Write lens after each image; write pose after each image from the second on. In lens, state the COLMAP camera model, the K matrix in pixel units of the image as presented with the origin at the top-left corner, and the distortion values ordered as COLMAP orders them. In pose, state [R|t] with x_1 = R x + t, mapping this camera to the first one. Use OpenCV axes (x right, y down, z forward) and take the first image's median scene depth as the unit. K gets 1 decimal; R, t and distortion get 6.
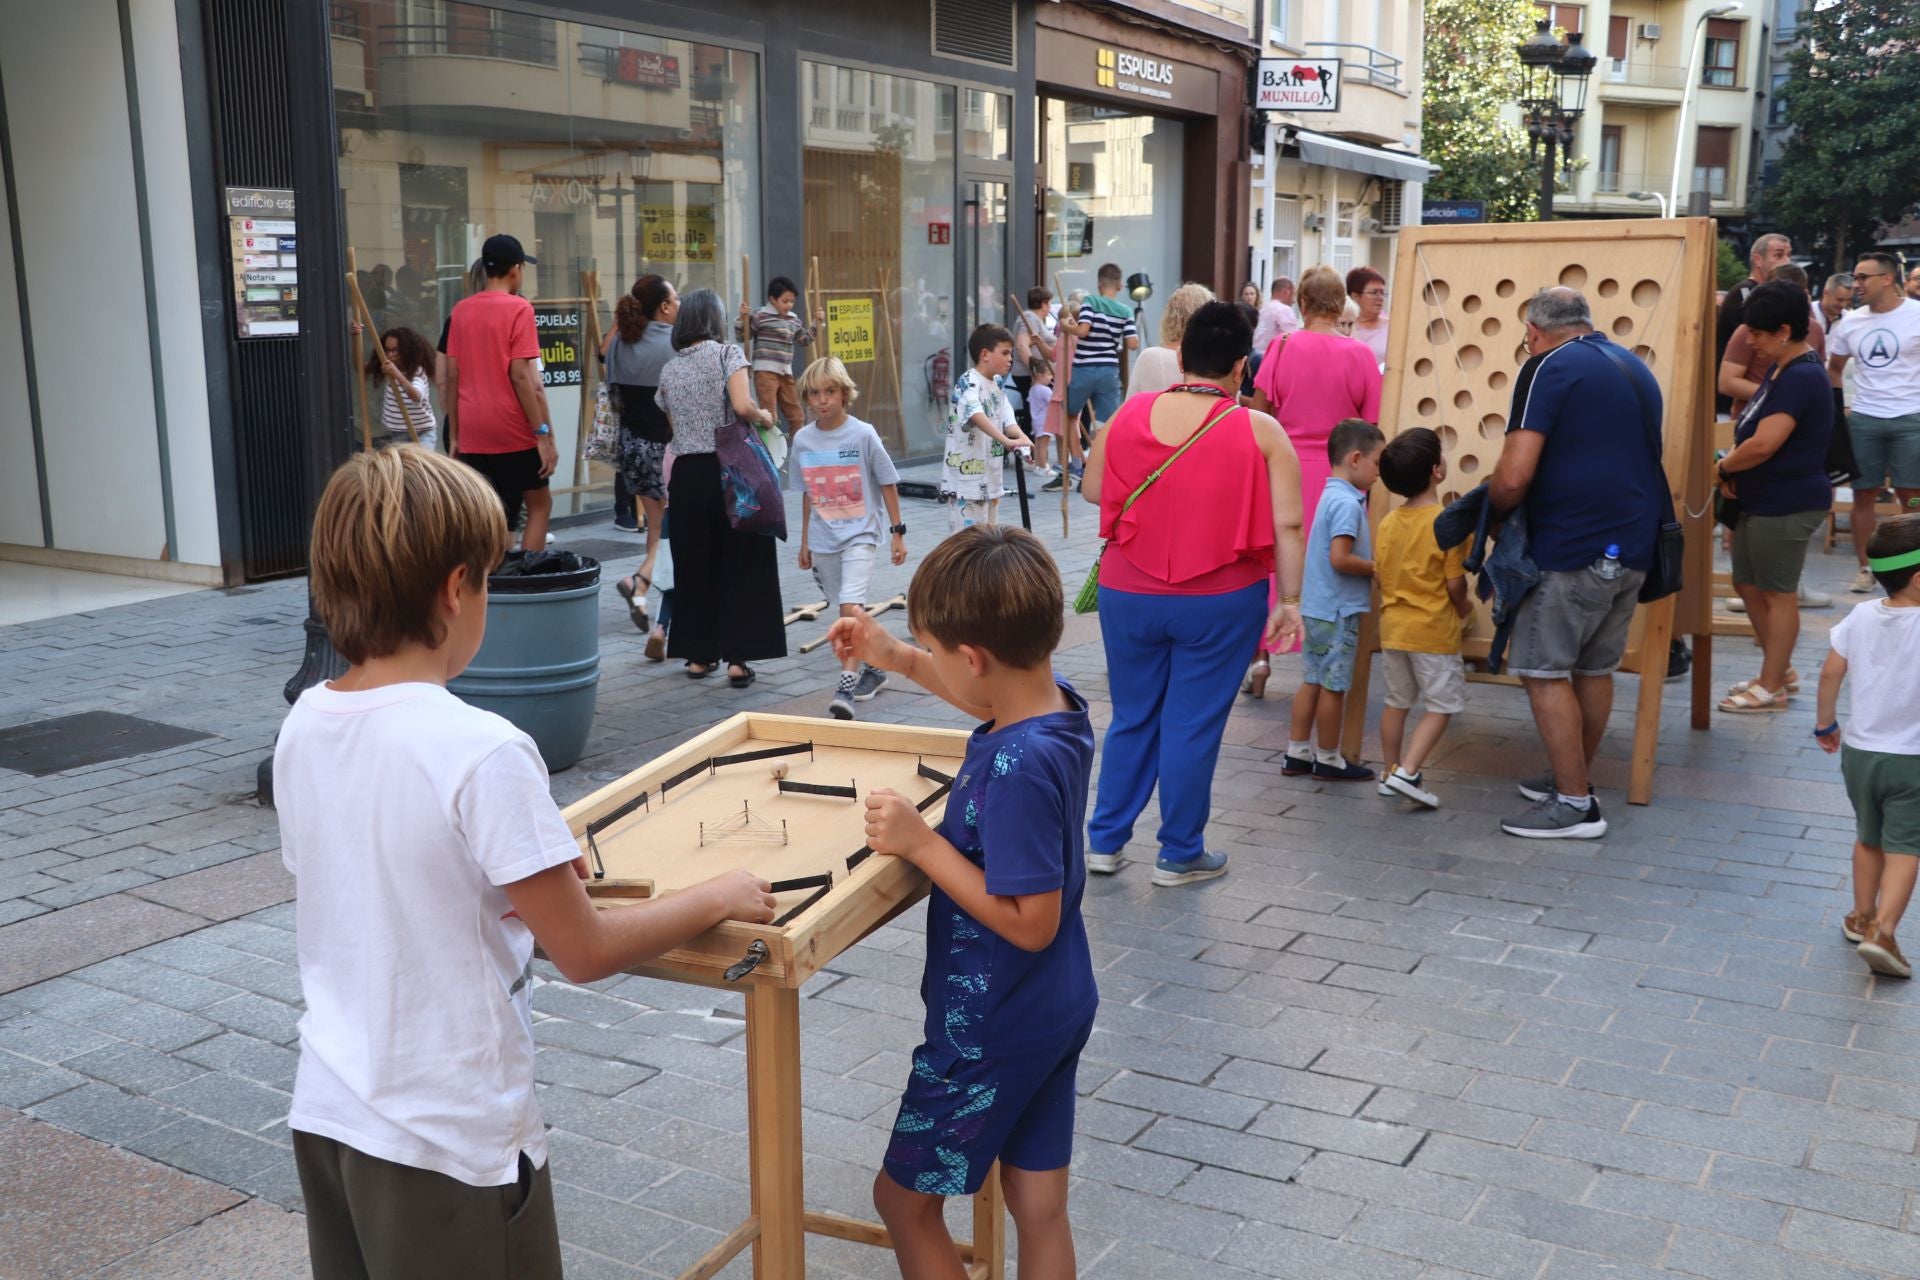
lens RADIAL K [[1735.3, 0, 960.0], [0, 1735.3, 640.0], [0, 0, 1]] dist [-0.167732, 0.201558]
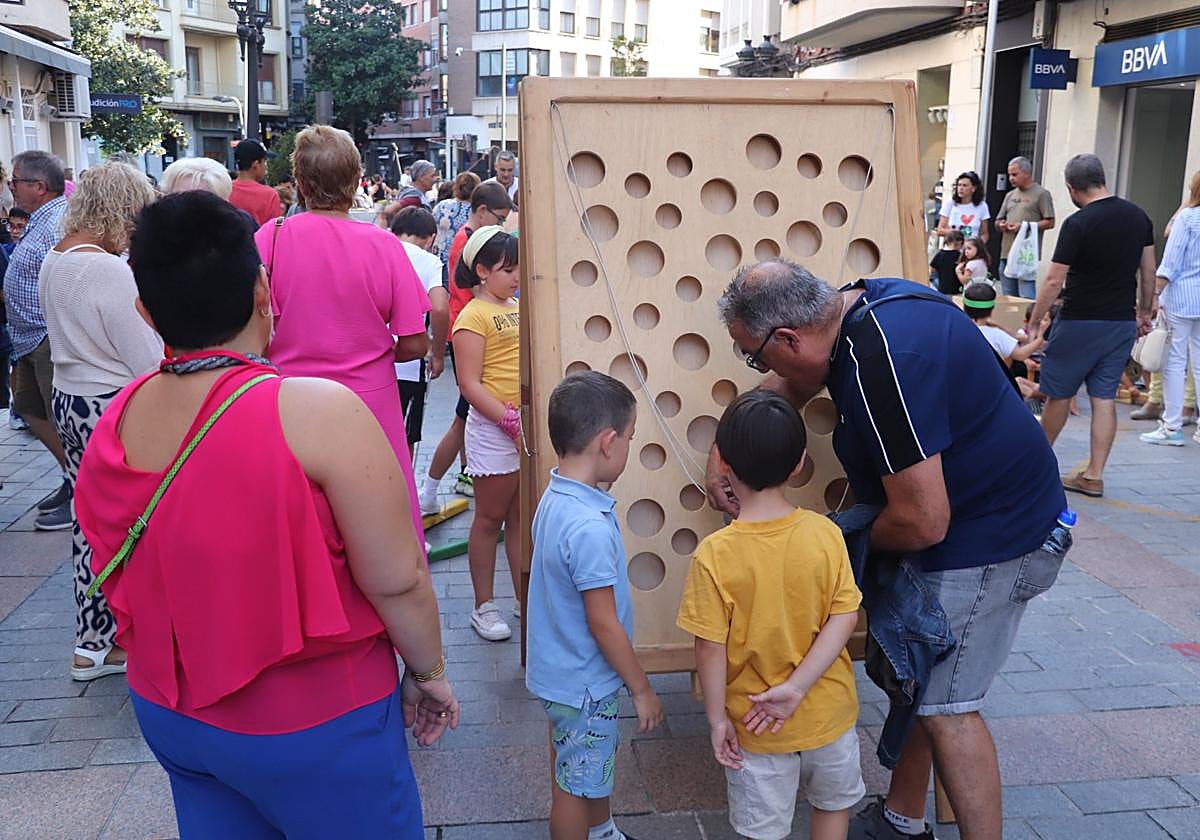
lens RADIAL K [[1126.9, 0, 600.0], [0, 1126.9, 420.0], [0, 0, 1]] dist [-0.101196, 0.138415]
pose [[0.737050, -0.127965, 0.663613, -0.009229], [0.114749, 0.991349, 0.063714, -0.024430], [-0.666026, 0.029189, 0.745357, 0.123187]]
